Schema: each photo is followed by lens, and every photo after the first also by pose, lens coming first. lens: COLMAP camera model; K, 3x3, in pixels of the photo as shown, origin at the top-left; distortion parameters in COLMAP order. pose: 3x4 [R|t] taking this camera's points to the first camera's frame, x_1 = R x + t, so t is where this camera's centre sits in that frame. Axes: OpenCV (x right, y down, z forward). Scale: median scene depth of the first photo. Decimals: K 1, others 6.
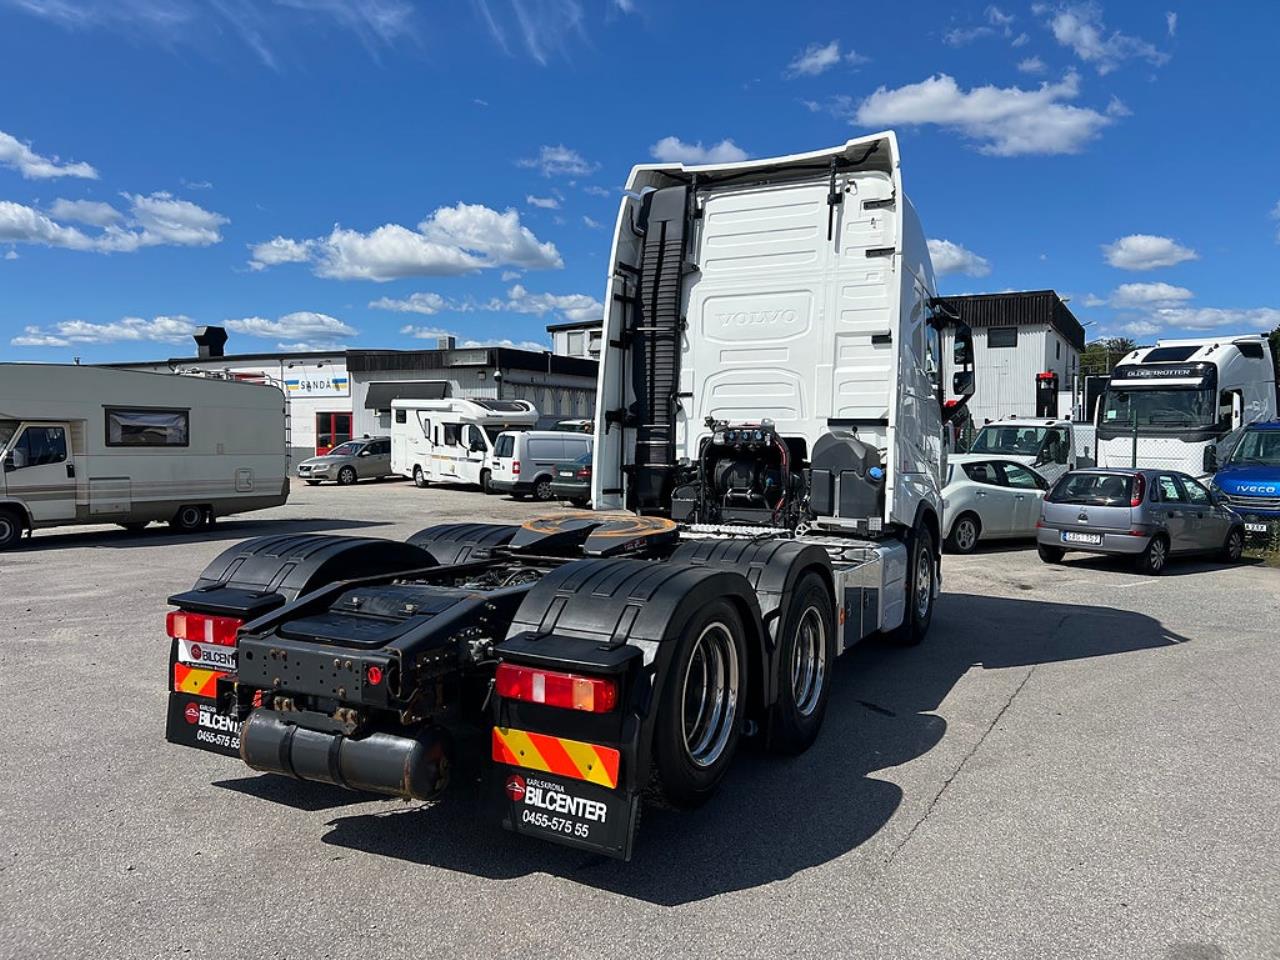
lens RADIAL K [[948.4, 0, 648.6], [0, 948.4, 475.1], [0, 0, 1]] dist [0.064710, -0.071455]
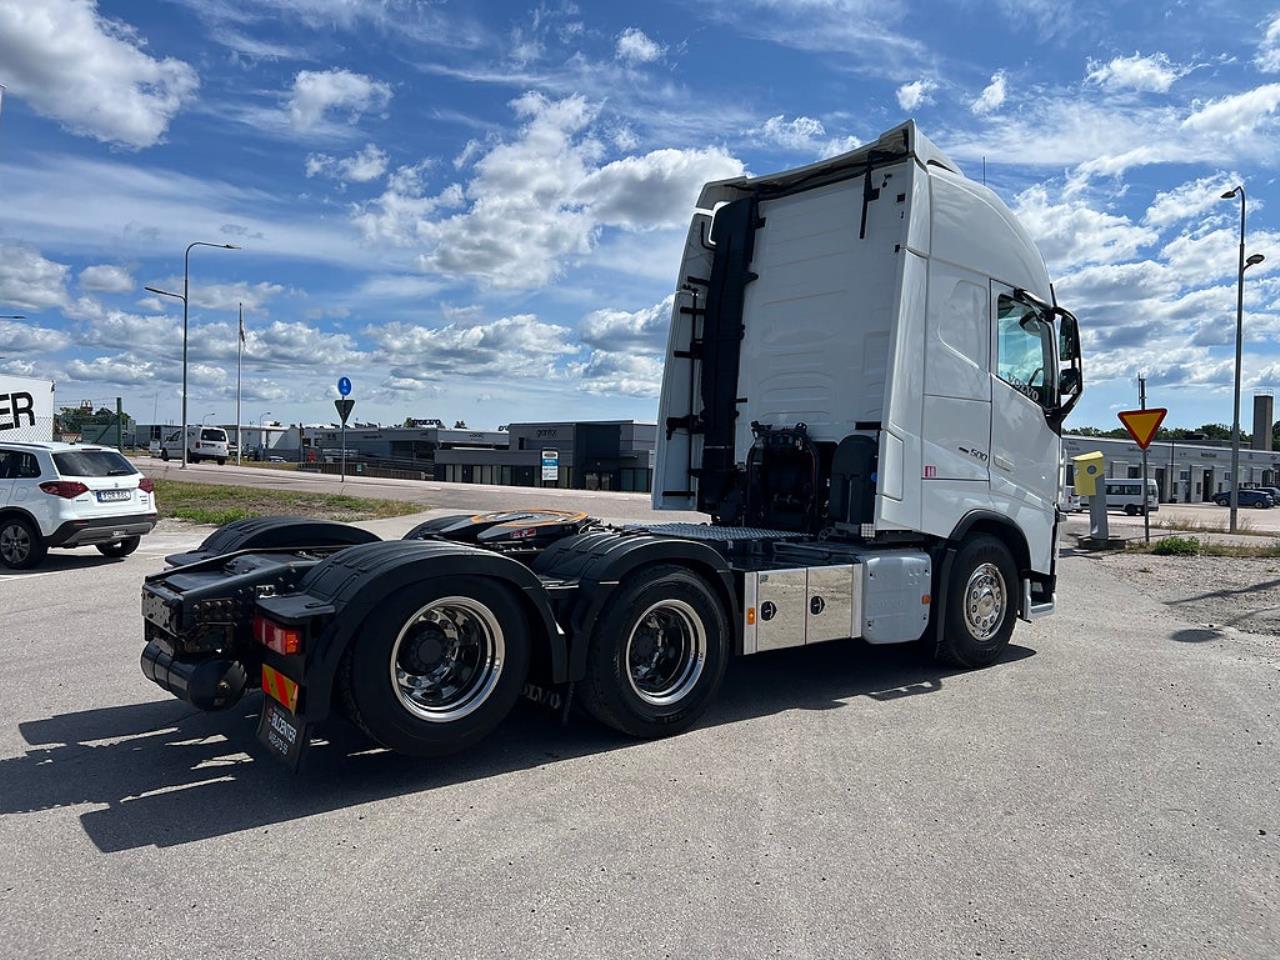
lens RADIAL K [[950.9, 0, 644.6], [0, 950.9, 482.4], [0, 0, 1]] dist [0.057309, -0.062144]
pose [[0.908828, 0.013855, -0.416940, 0.395566], [-0.017117, 0.999845, -0.004086, 0.009763], [0.416819, 0.010851, 0.908925, 0.025535]]
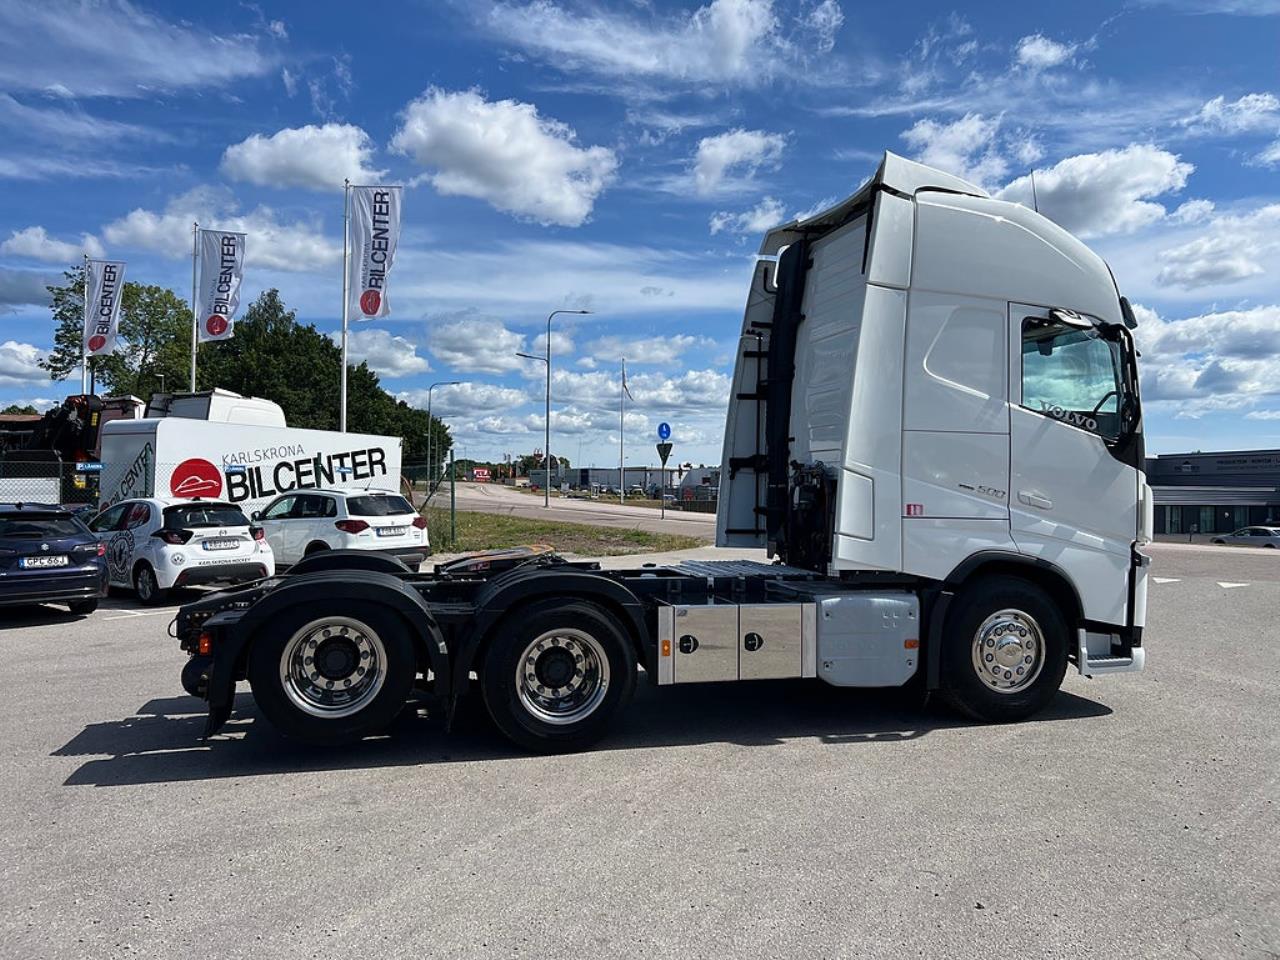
lens RADIAL K [[951.5, 0, 648.3], [0, 951.5, 484.2], [0, 0, 1]] dist [0.058241, -0.069066]
pose [[0.666067, -0.014675, -0.745747, 0.753252], [-0.015022, 0.999340, -0.033083, 0.000301], [0.745741, 0.033238, 0.665407, 0.204908]]
